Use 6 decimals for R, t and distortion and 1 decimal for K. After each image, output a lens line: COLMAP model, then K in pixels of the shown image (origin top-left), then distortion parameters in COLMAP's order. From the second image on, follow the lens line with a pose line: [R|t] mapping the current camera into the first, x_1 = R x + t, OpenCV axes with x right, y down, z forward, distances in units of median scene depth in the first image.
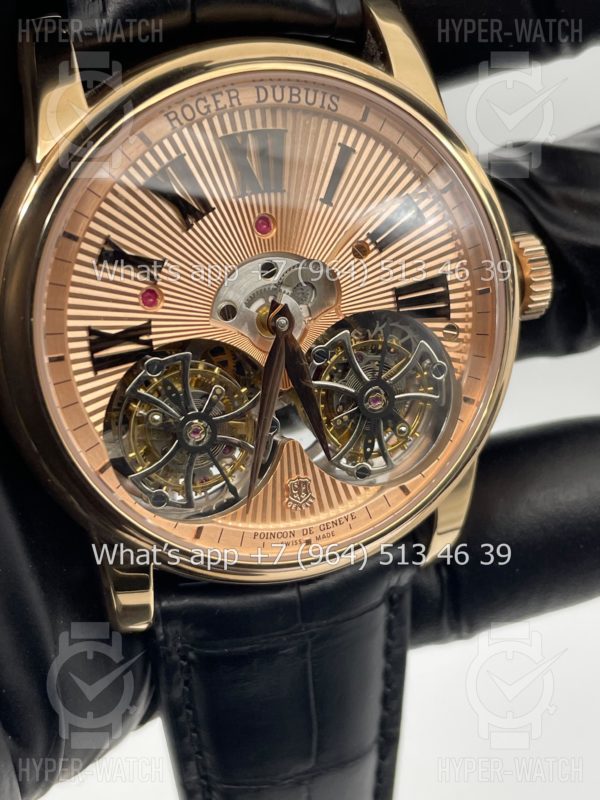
lens RADIAL K [[1312.0, 0, 317.4], [0, 1312.0, 411.4], [0, 0, 1]] dist [0.031418, 0.000000]
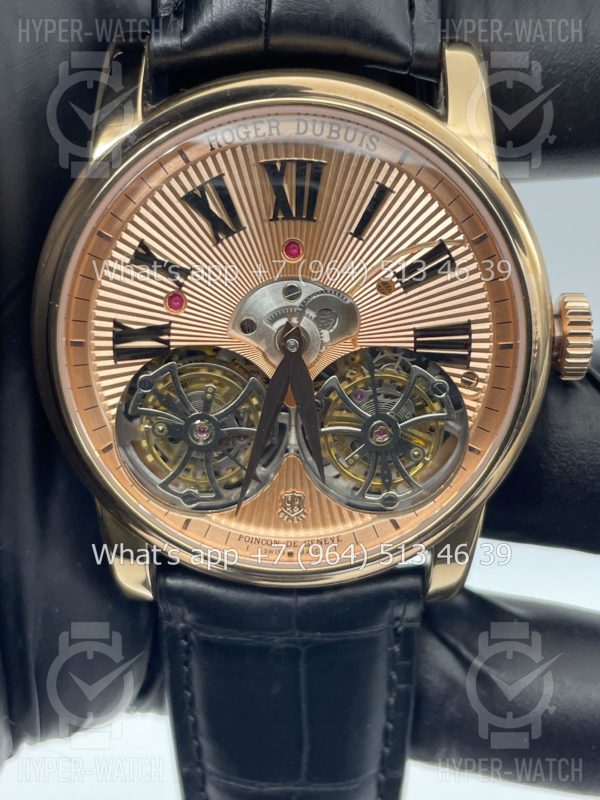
lens RADIAL K [[1312.0, 0, 316.5], [0, 1312.0, 401.8], [0, 0, 1]] dist [0.031418, 0.000000]
pose [[0.943734, 0.179732, -0.277601, 0.289245], [-0.175380, 0.983661, 0.040646, -0.068190], [0.280371, 0.010327, 0.959836, 0.000087]]
